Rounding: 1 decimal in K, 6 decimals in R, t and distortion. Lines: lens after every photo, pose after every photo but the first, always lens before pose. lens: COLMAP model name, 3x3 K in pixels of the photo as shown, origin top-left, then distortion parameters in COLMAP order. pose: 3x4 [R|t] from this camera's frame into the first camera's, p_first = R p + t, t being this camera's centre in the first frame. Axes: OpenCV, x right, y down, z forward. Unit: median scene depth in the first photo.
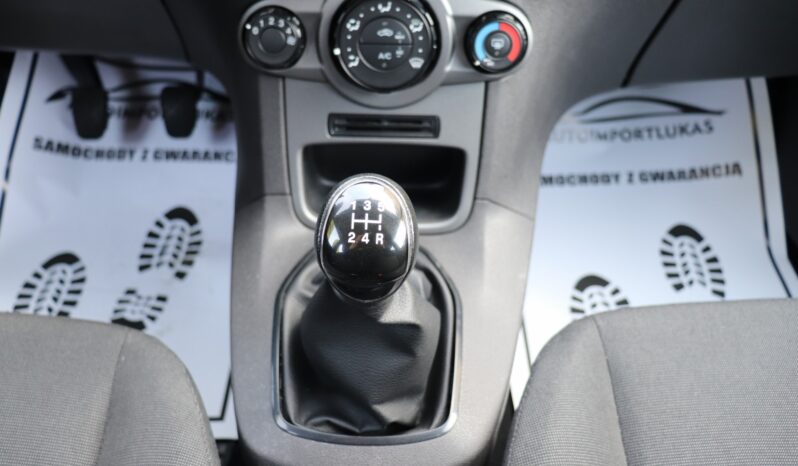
lens RADIAL K [[650.6, 0, 399.0], [0, 650.6, 233.0], [0, 0, 1]] dist [-0.175718, 0.148948]
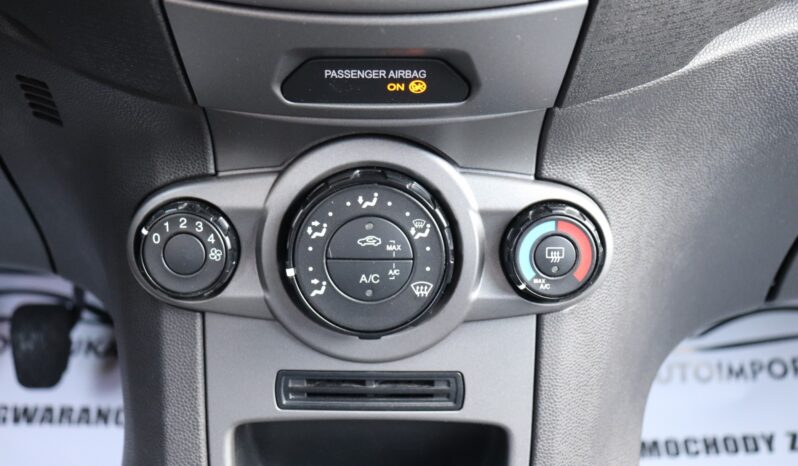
lens RADIAL K [[1016.3, 0, 399.0], [0, 1016.3, 233.0], [0, 0, 1]] dist [0.006955, 0.072345]
pose [[0.999845, -0.016404, -0.006433, 0.012228], [0.014124, 0.964399, -0.264075, -0.059894], [0.010536, 0.263944, 0.964481, 0.058863]]
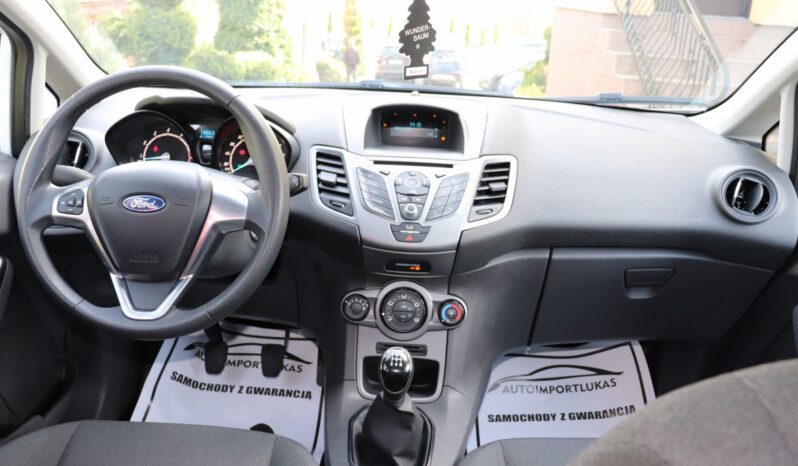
lens RADIAL K [[729.8, 0, 399.0], [0, 729.8, 233.0], [0, 0, 1]] dist [-0.112477, 0.003821]
pose [[0.999313, 0.029081, -0.022967, 0.014147], [-0.036289, 0.893472, -0.447650, 0.622977], [0.007502, 0.448176, 0.893914, -1.469944]]
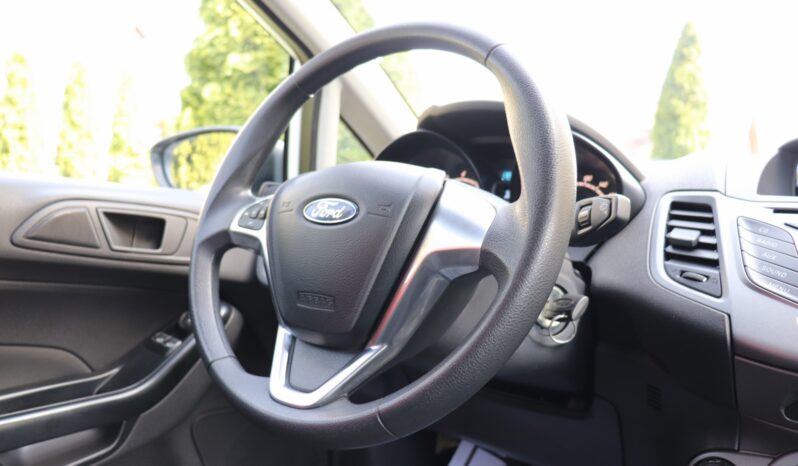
lens RADIAL K [[650.6, 0, 399.0], [0, 650.6, 233.0], [0, 0, 1]] dist [-0.175718, 0.148948]
pose [[0.794465, 0.054541, -0.604856, 0.009091], [-0.440686, 0.737072, -0.512368, 0.197629], [0.417877, 0.673610, 0.609613, -0.270168]]
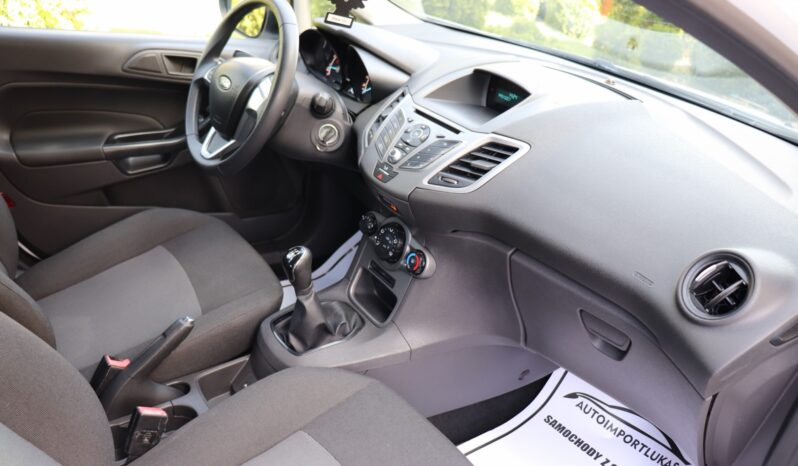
lens RADIAL K [[663.9, 0, 399.0], [0, 663.9, 233.0], [0, 0, 1]] dist [-0.172373, 0.163975]
pose [[0.564512, 0.409658, -0.716594, 1.877422], [-0.649734, 0.755975, -0.079671, -0.130500], [0.509089, 0.510571, 0.692926, -0.867602]]
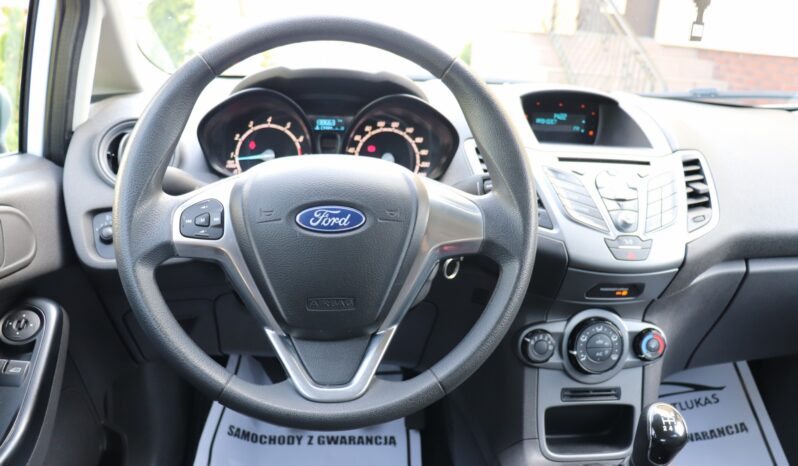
lens RADIAL K [[663.9, 0, 399.0], [0, 663.9, 233.0], [0, 0, 1]] dist [-0.172373, 0.163975]
pose [[0.992335, -0.001137, 0.123568, -0.797764], [0.057734, 0.888377, -0.455470, 0.230232], [-0.109258, 0.459113, 0.881634, -0.735632]]
